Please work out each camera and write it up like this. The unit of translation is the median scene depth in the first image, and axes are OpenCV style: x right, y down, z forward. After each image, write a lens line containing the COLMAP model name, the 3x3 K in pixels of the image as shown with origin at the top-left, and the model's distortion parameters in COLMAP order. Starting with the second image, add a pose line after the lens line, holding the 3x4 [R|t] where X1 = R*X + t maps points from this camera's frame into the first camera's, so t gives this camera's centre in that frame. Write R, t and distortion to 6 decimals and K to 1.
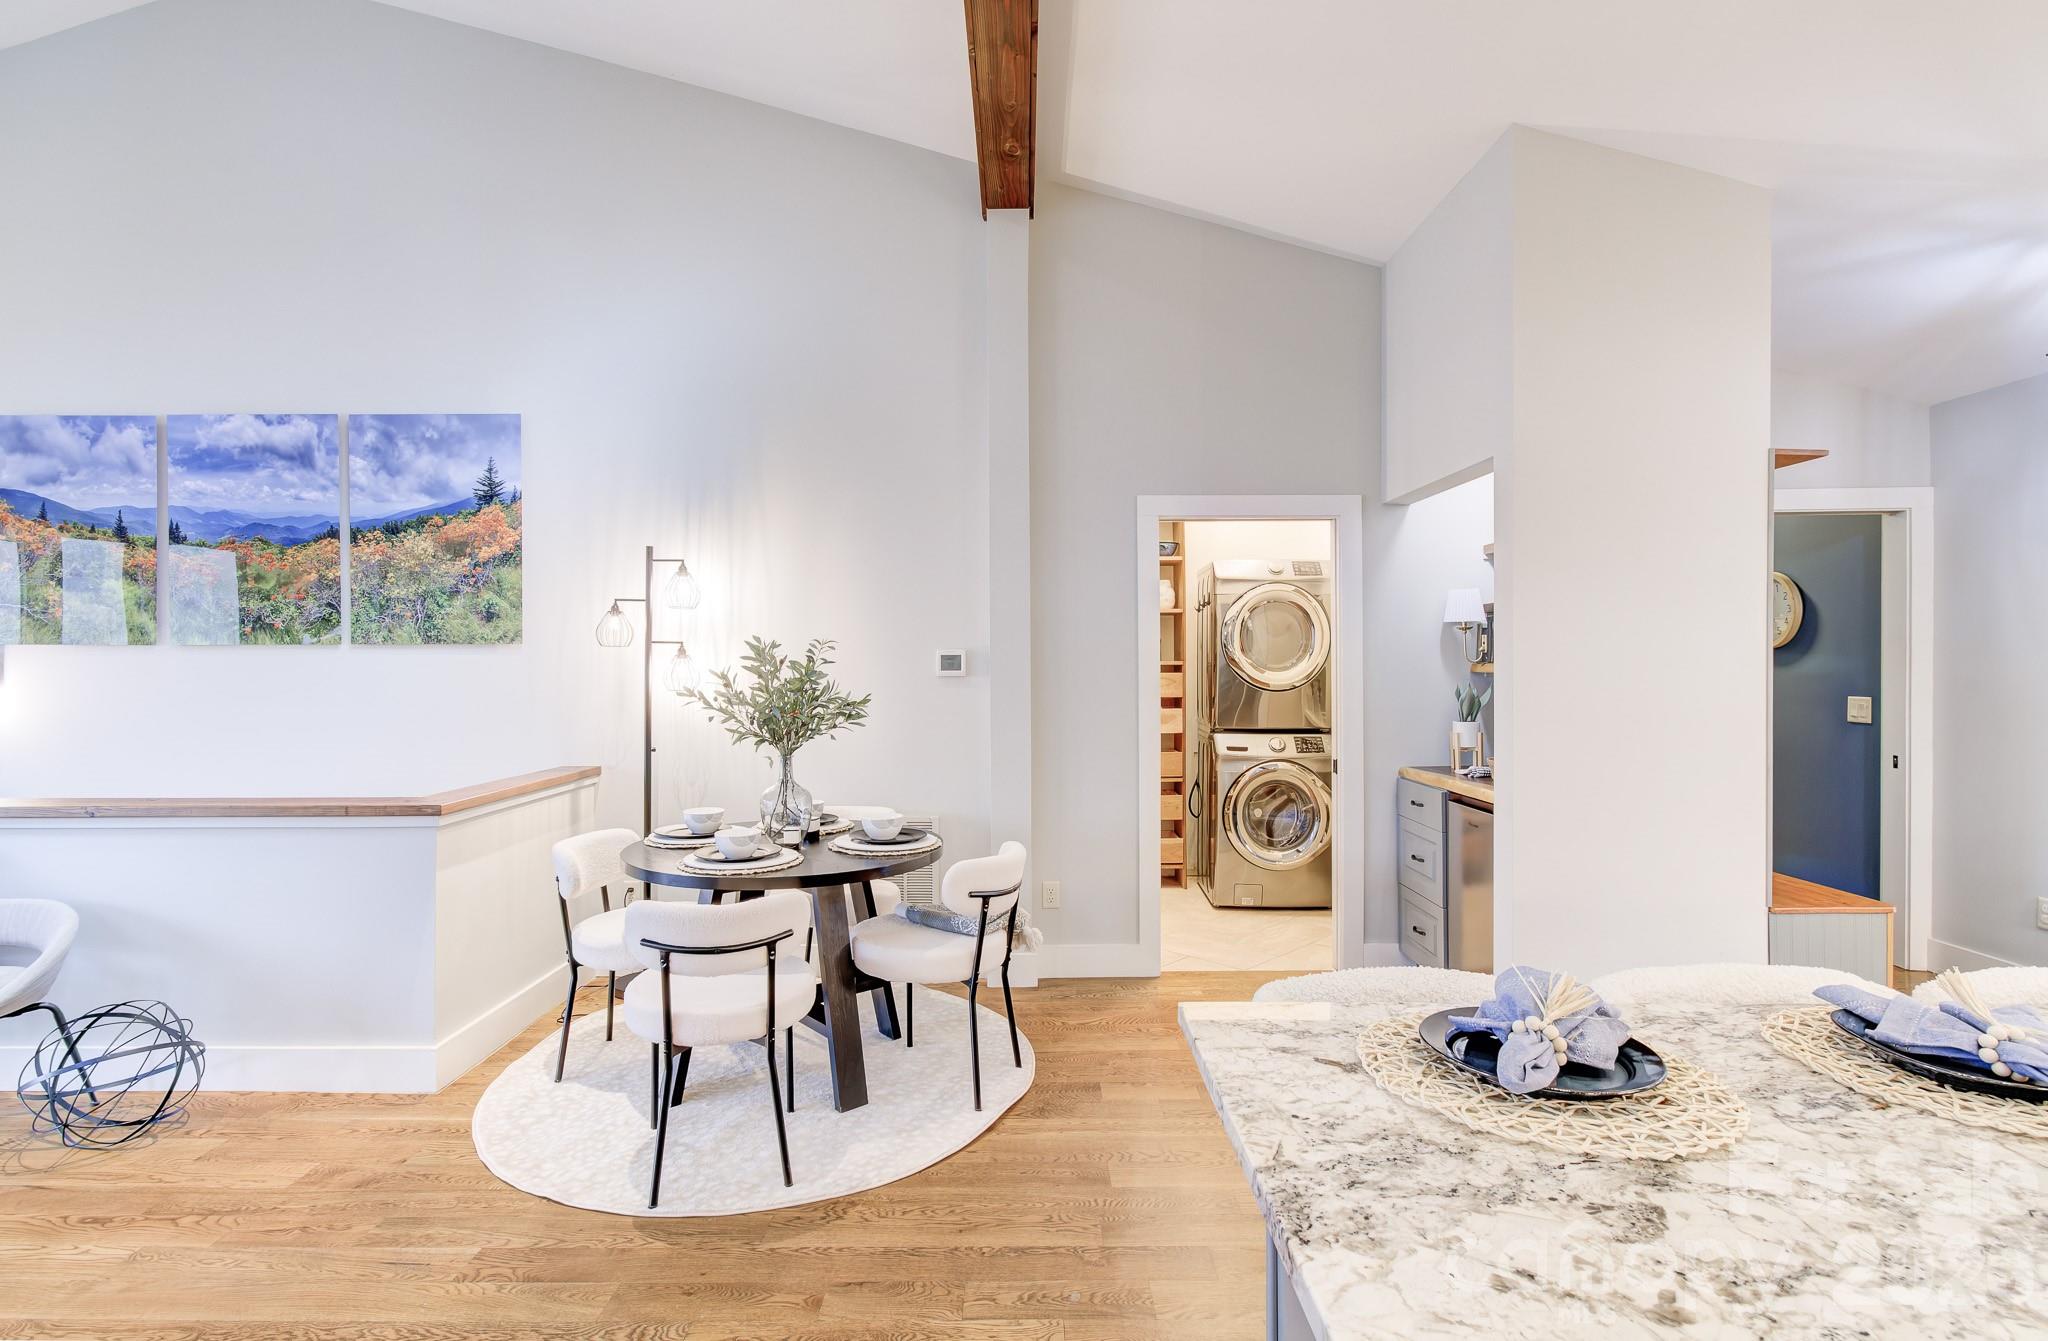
lens RADIAL K [[973.4, 0, 997.3], [0, 973.4, 665.0], [0, 0, 1]] dist [-0.009930, 0.004566]
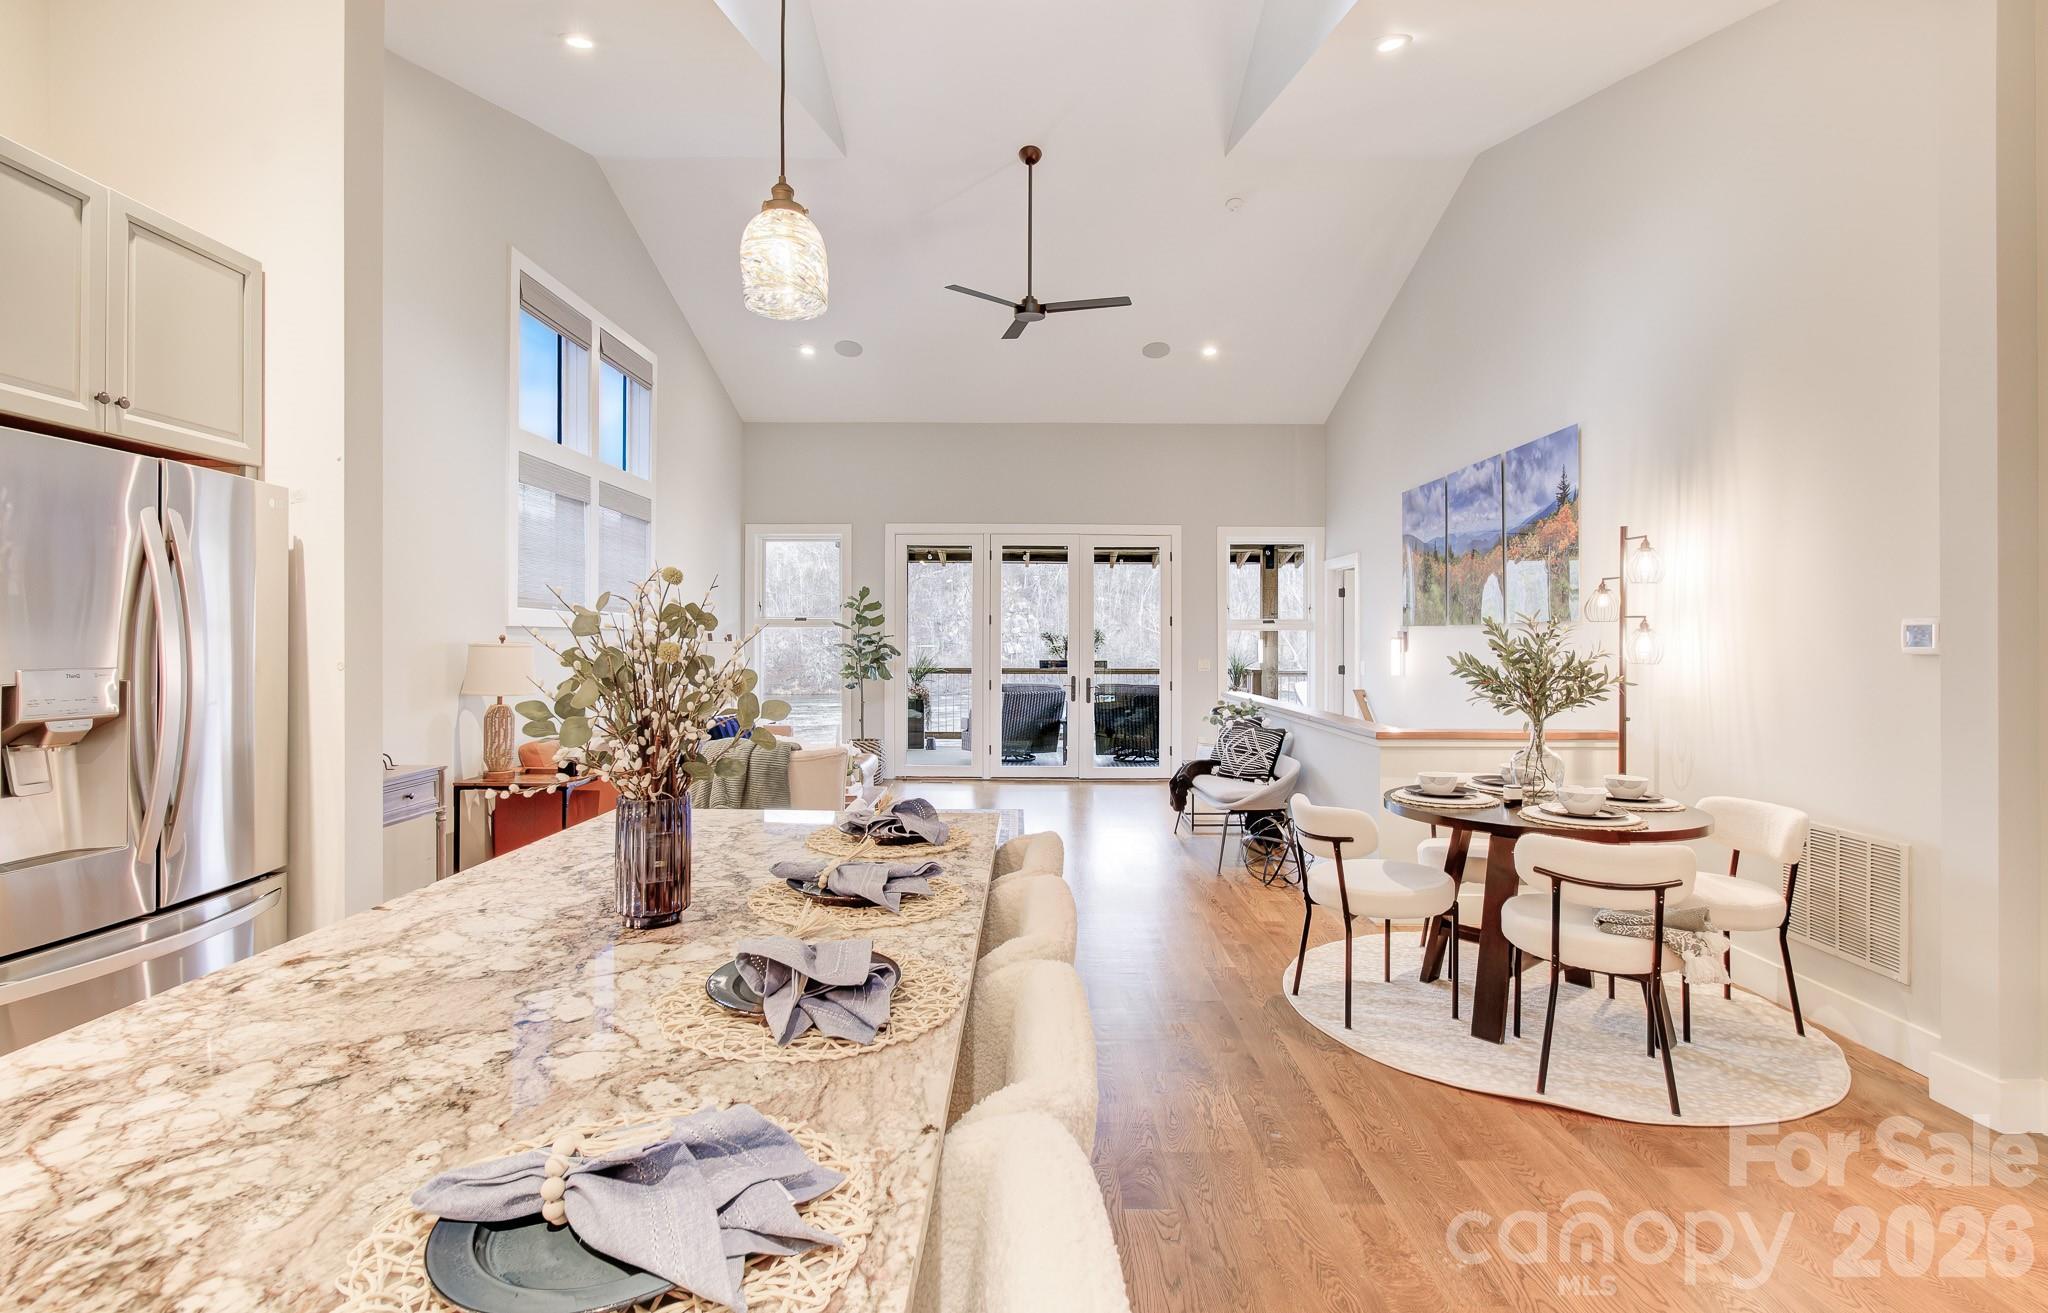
lens RADIAL K [[973.4, 0, 1037.4], [0, 973.4, 623.7], [0, 0, 1]] dist [-0.009930, 0.004566]
pose [[0.020032, -0.015805, -0.999674, 0.661069], [0.000806, 0.999875, -0.015792, 0.000472], [0.999799, -0.000490, 0.020042, 0.324620]]
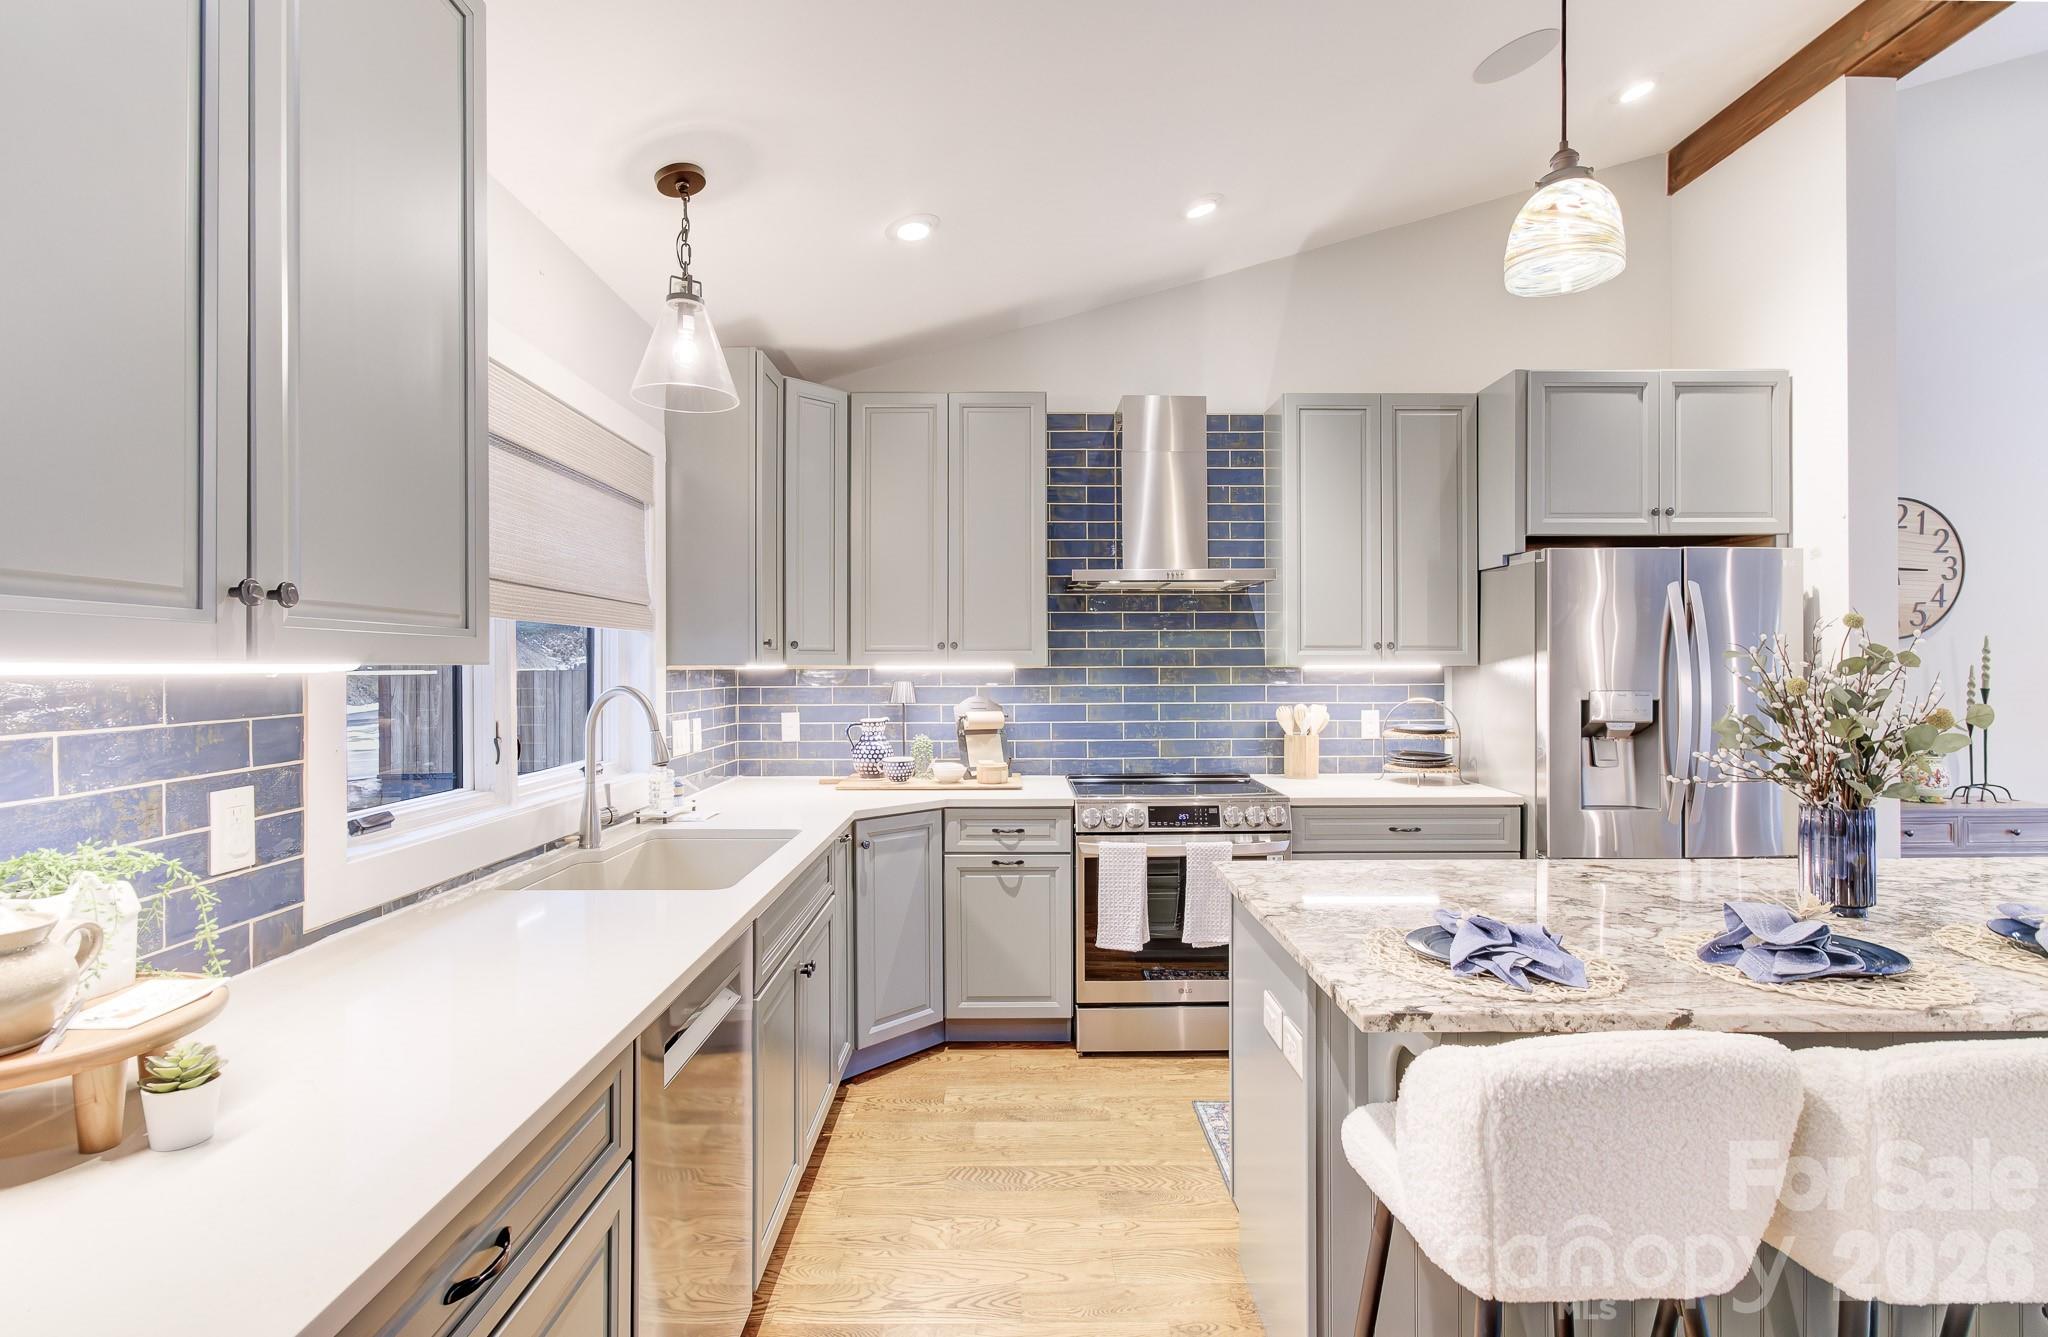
lens RADIAL K [[973.4, 0, 1025.3], [0, 973.4, 667.2], [0, 0, 1]] dist [-0.009930, 0.004566]
pose [[-0.999739, 0.003924, -0.022504, 0.663519], [0.003981, 0.999989, -0.002496, -0.003791], [0.022494, -0.002585, -0.999744, 0.609548]]
